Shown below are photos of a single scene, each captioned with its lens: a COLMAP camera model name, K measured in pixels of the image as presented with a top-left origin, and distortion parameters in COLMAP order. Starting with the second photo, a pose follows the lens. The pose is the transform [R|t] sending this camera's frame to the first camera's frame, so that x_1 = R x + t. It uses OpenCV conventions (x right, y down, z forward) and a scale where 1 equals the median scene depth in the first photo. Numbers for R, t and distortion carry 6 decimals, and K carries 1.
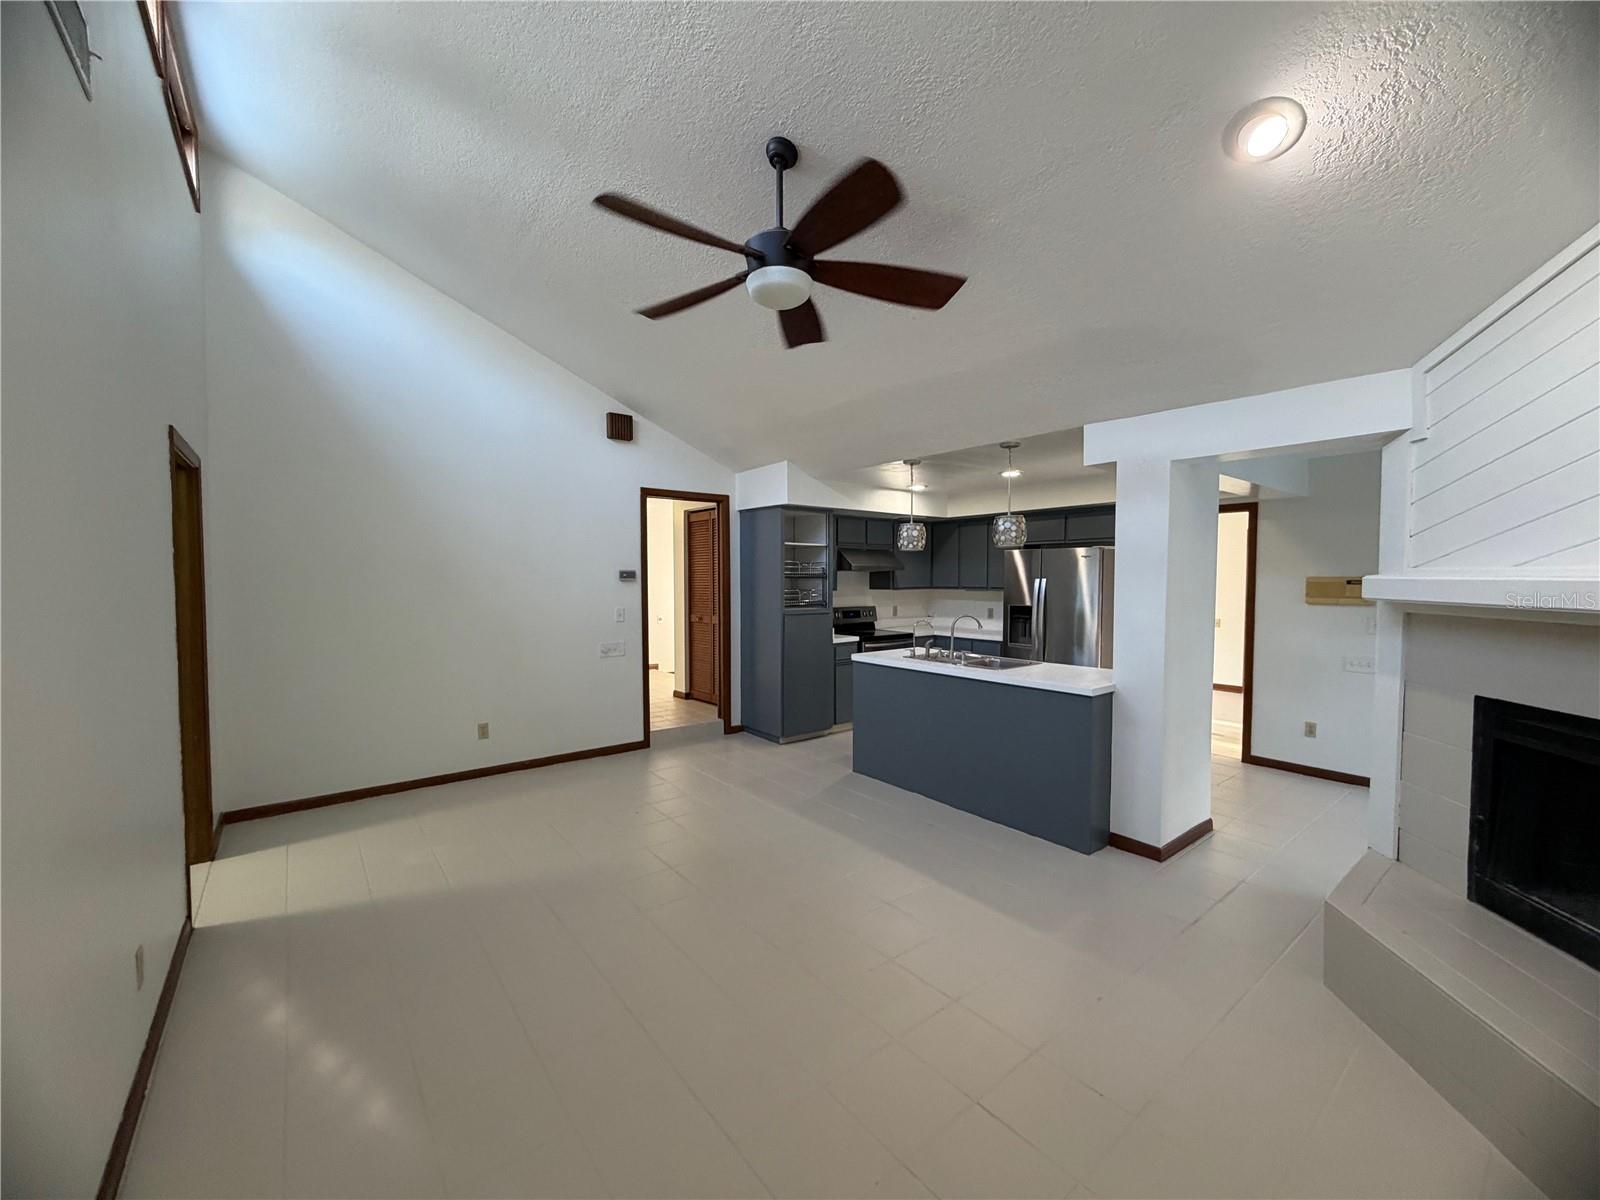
lens RADIAL K [[649.7, 0, 800.0], [0, 649.7, 600.0], [0, 0, 1]] dist [-0.000206, -0.000066]
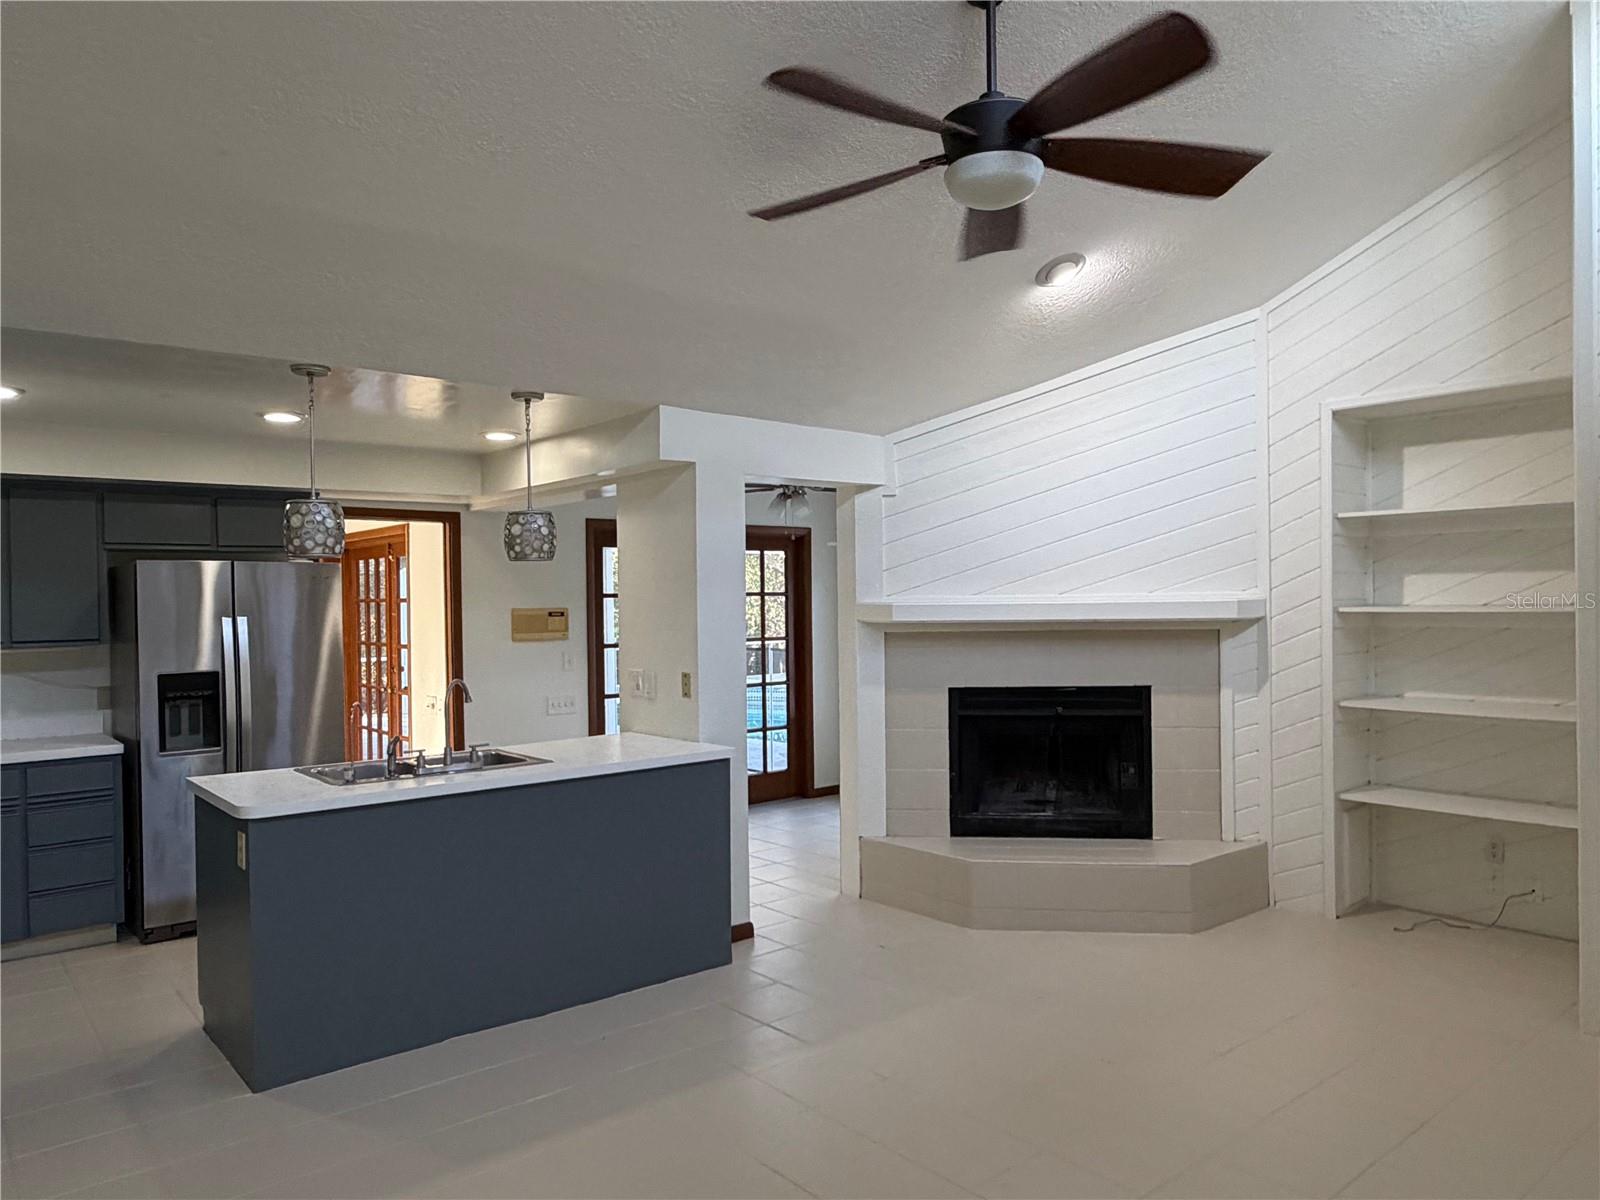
lens RADIAL K [[1051.2, 0, 800.0], [0, 1051.2, 600.0], [0, 0, 1]] dist [0.000753, 0.000336]
pose [[-0.020177, 0.003380, 0.999791, -0.774109], [0.050422, 0.998725, -0.002359, -0.033193], [-0.998524, 0.050364, -0.020321, 0.871875]]
